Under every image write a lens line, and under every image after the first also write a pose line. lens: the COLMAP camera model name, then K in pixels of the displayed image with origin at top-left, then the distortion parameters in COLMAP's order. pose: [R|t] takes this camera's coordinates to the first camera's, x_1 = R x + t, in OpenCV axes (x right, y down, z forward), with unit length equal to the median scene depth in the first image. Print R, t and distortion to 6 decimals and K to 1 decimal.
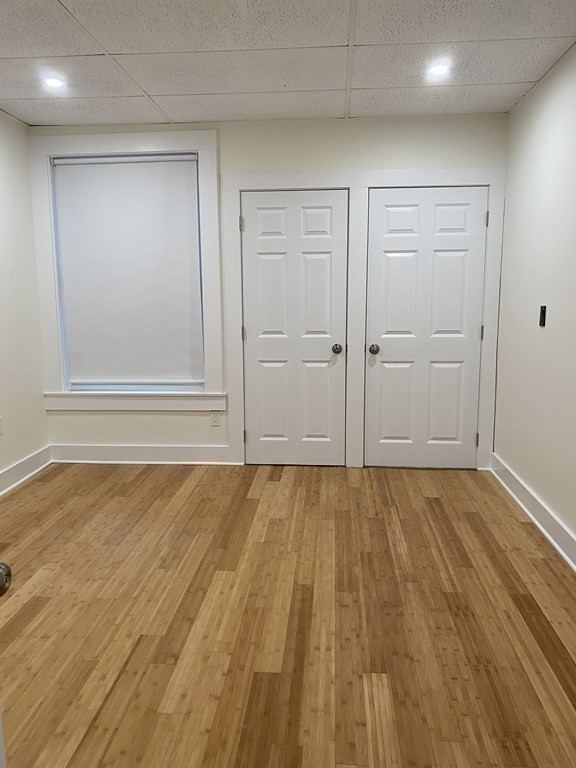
lens RADIAL K [[579.2, 0, 286.0], [0, 579.2, 380.8], [0, 0, 1]] dist [0.036610, -0.034886]
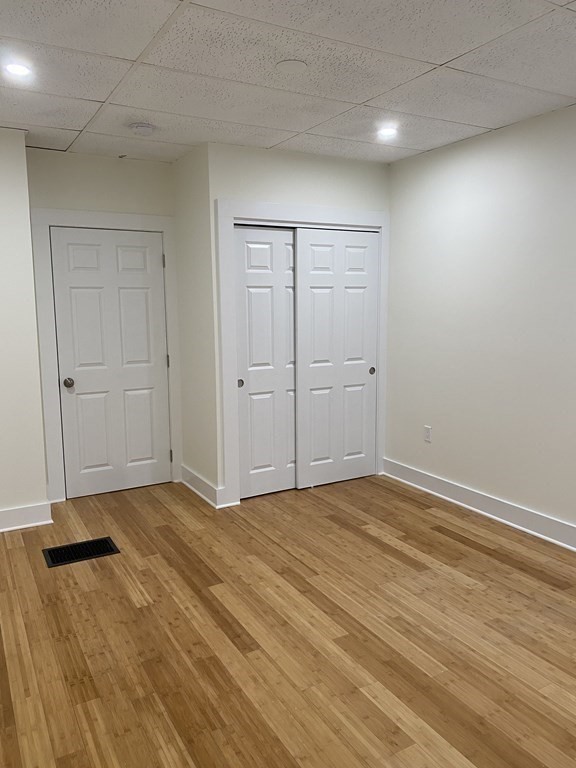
lens RADIAL K [[579.2, 0, 286.8], [0, 579.2, 385.2], [0, 0, 1]] dist [0.036610, -0.034886]
pose [[-0.824896, 0.094183, -0.557384, 0.507142], [-0.072806, 0.960109, 0.269982, -0.338665], [0.560577, 0.263288, -0.785132, 1.812684]]
